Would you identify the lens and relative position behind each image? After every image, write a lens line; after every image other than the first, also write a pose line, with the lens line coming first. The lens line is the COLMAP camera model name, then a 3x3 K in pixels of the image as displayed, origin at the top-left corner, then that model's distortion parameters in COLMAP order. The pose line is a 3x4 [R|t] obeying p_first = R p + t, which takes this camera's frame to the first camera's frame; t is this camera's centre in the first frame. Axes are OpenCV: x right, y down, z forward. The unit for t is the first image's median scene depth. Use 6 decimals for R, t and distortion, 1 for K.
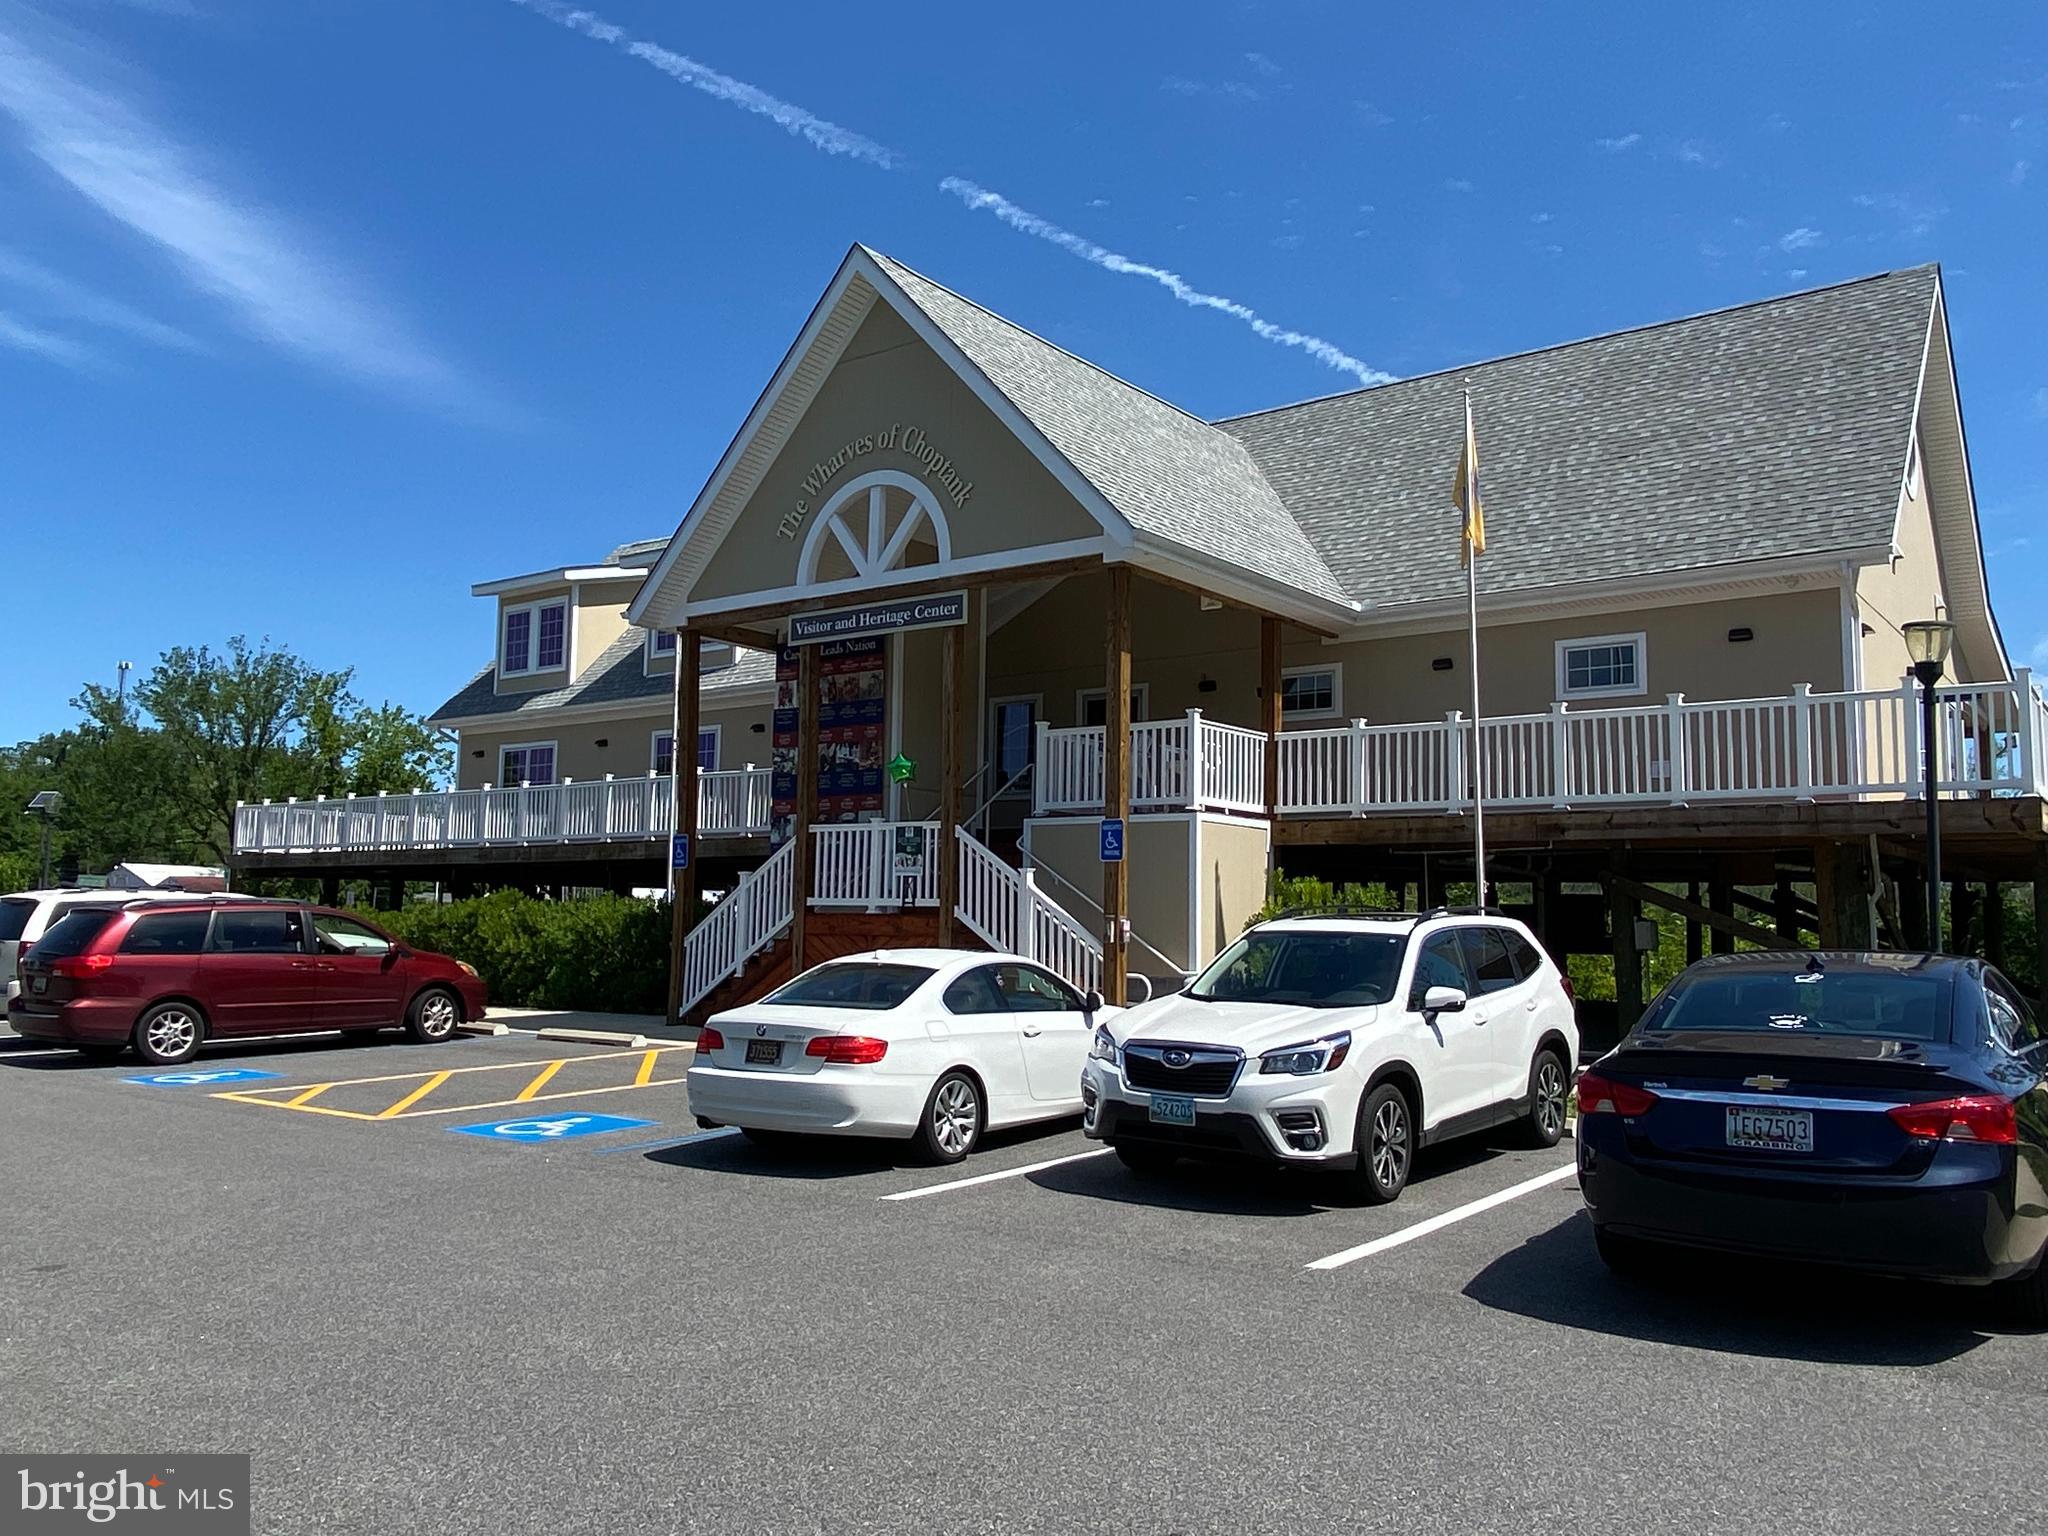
lens RADIAL K [[1549.6, 0, 1024.0], [0, 1549.6, 768.0], [0, 0, 1]] dist [0.006303, 0.002189]
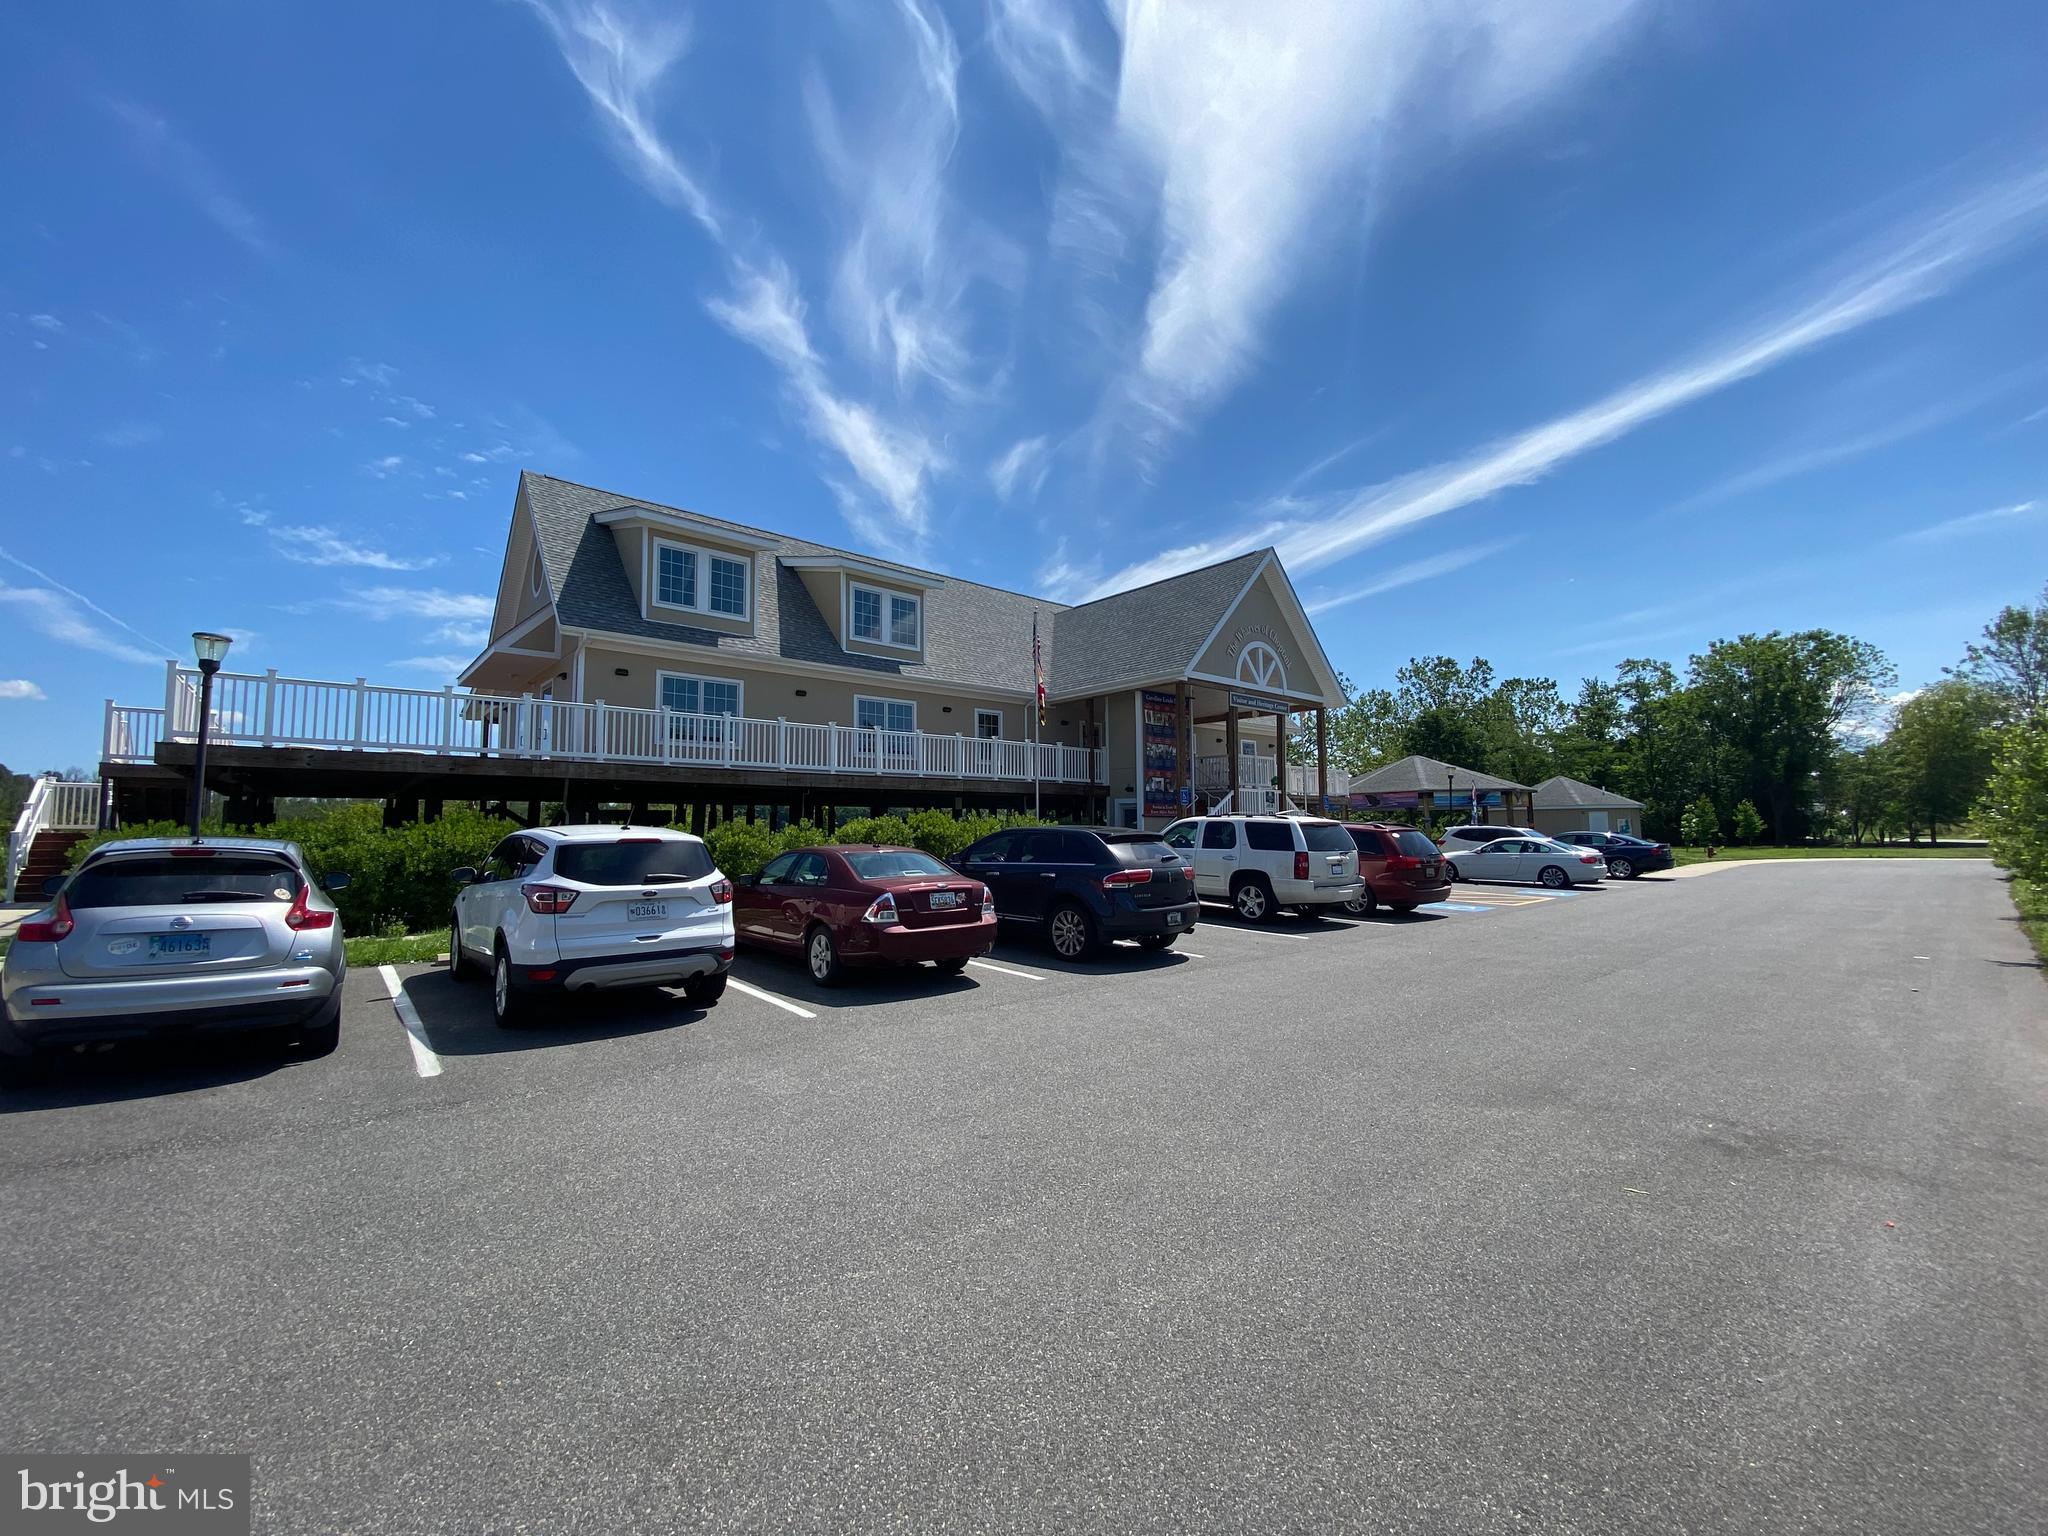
lens RADIAL K [[821.5, 0, 1024.0], [0, 821.5, 768.0], [0, 0, 1]] dist [0.001716, 0.000002]
pose [[0.210669, 0.059937, 0.975718, -0.849194], [-0.091923, 0.994911, -0.041268, 0.053260], [-0.973226, -0.080997, 0.215106, 0.651559]]
